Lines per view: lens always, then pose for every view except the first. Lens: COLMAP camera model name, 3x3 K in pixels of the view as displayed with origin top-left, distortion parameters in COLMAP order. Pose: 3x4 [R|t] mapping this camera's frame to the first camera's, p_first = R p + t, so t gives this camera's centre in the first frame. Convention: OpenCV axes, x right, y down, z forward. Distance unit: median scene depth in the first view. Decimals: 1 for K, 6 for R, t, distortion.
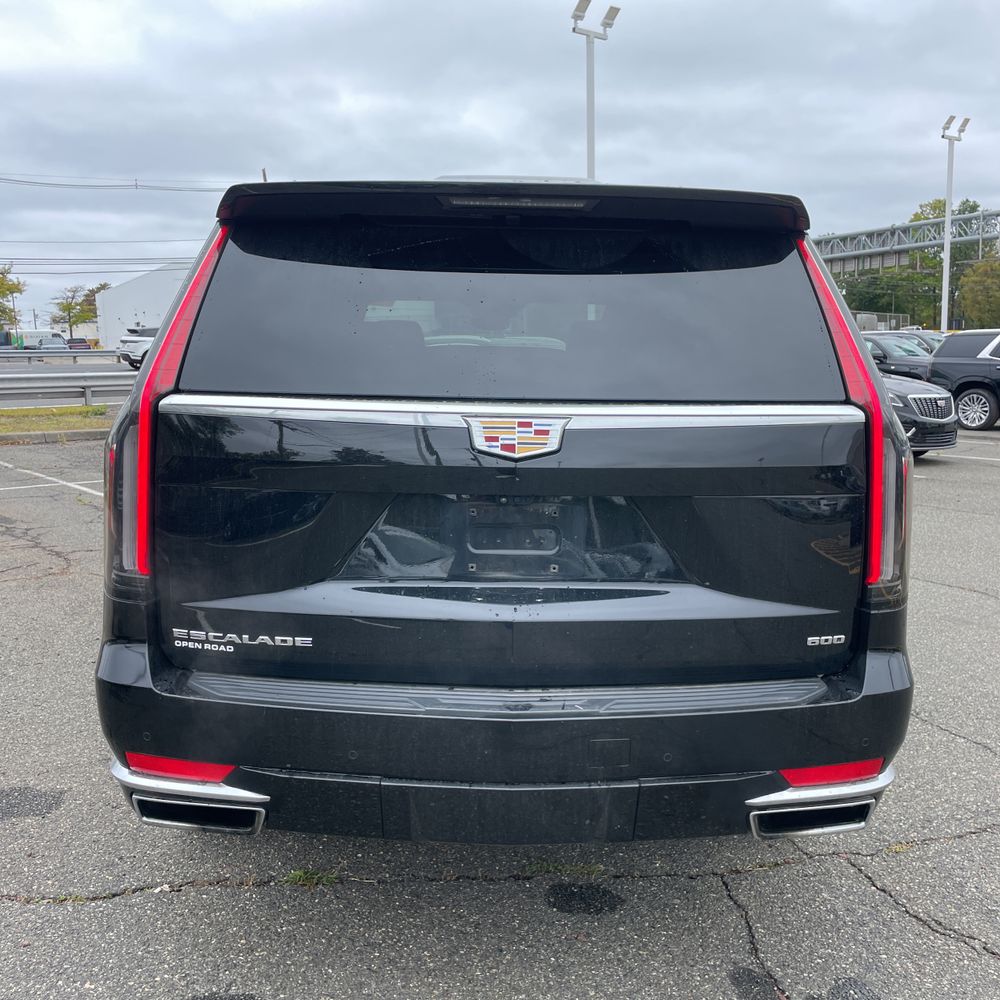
lens RADIAL K [[1011.4, 0, 512.7], [0, 1011.4, 501.5], [0, 0, 1]] dist [0.098881, -0.129662]
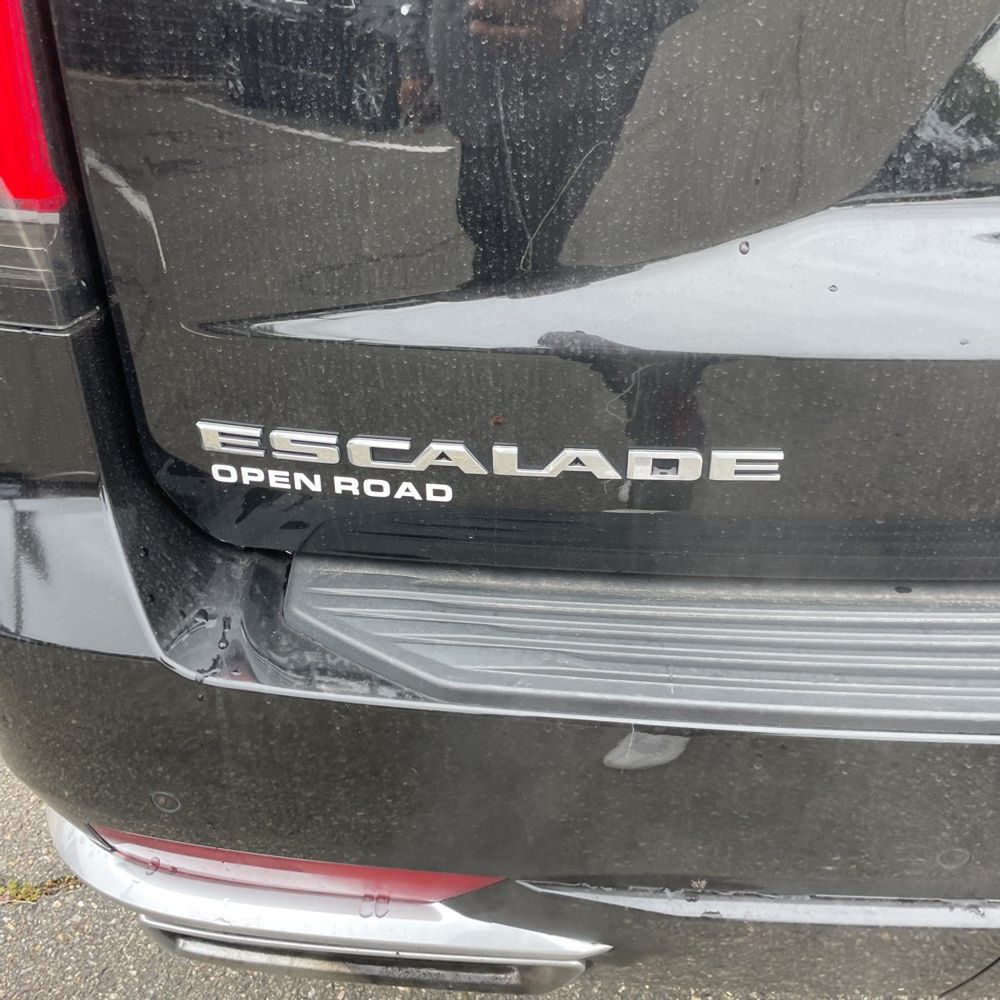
lens RADIAL K [[1013.3, 0, 522.8], [0, 1013.3, 497.8], [0, 0, 1]] dist [0.114344, -0.171485]
pose [[0.994156, -0.061331, 0.088839, -0.278963], [0.023216, 0.925154, 0.378881, 0.047676], [-0.105427, -0.374604, 0.921171, 0.758440]]
